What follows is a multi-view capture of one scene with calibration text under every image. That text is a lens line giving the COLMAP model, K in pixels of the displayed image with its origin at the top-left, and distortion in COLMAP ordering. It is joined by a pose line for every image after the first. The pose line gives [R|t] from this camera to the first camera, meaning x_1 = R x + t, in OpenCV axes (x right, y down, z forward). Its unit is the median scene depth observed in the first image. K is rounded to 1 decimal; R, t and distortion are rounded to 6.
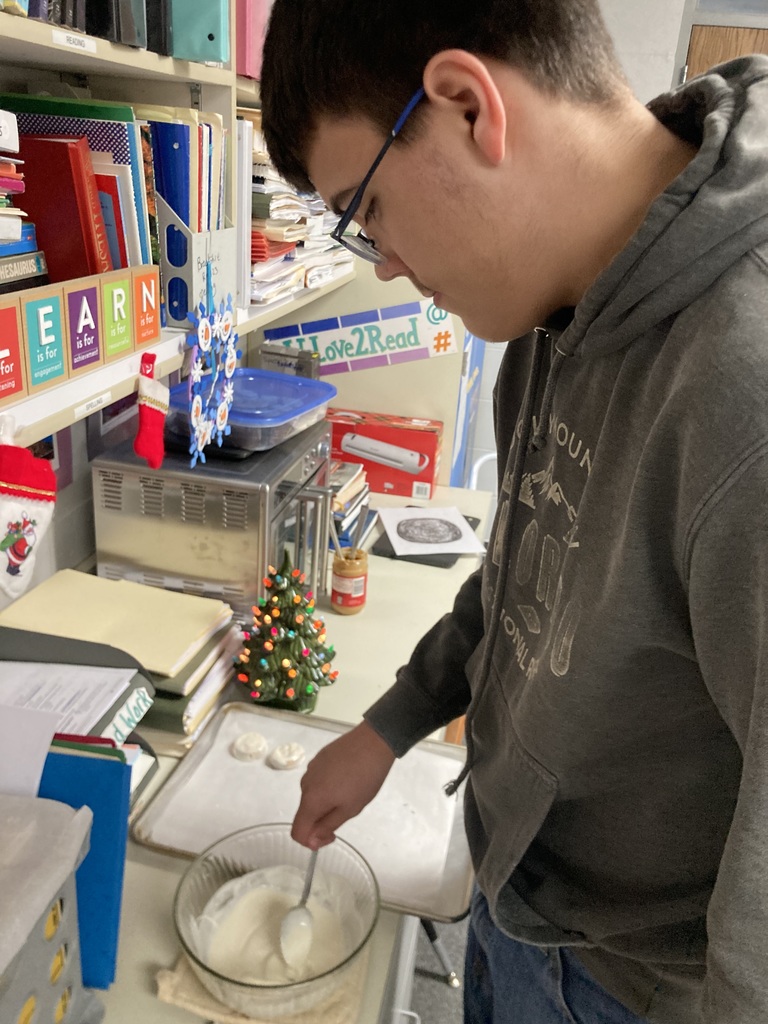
lens RADIAL K [[841.4, 0, 384.0], [0, 841.4, 512.0], [0, 0, 1]] dist [0.098866, -0.136892]
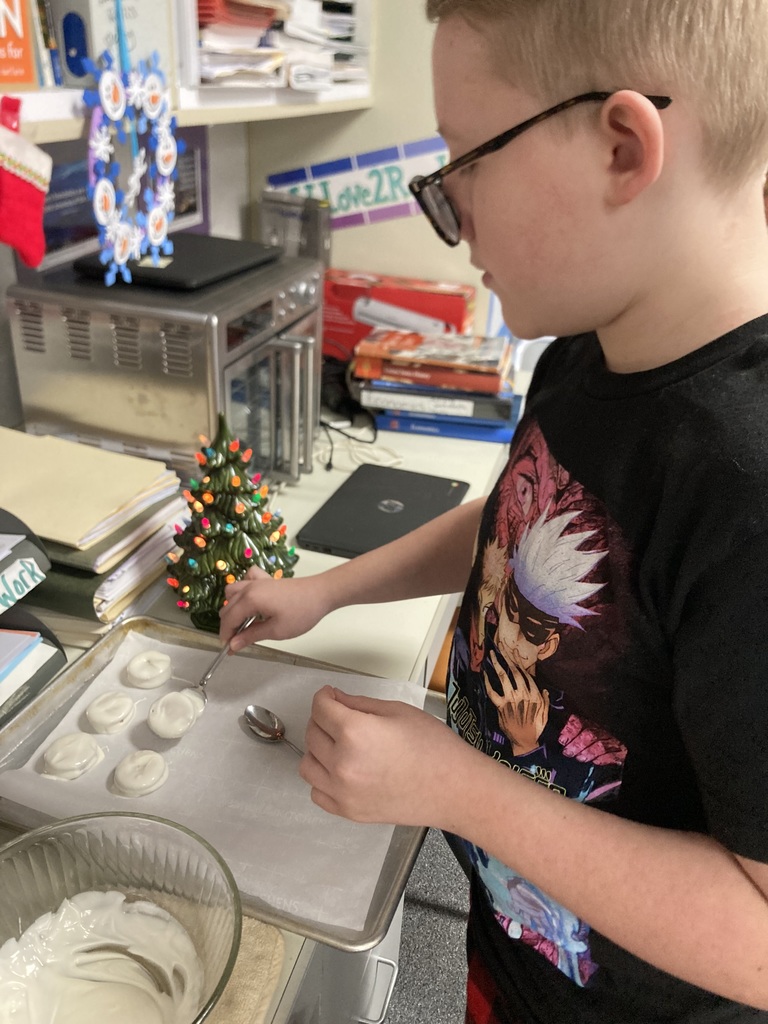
lens RADIAL K [[841.4, 0, 384.0], [0, 841.4, 512.0], [0, 0, 1]] dist [0.098866, -0.136892]
pose [[0.996387, 0.022283, -0.081954, 0.086227], [-0.015370, 0.996344, 0.084033, 0.079407], [0.083527, -0.082470, 0.993087, 0.215156]]
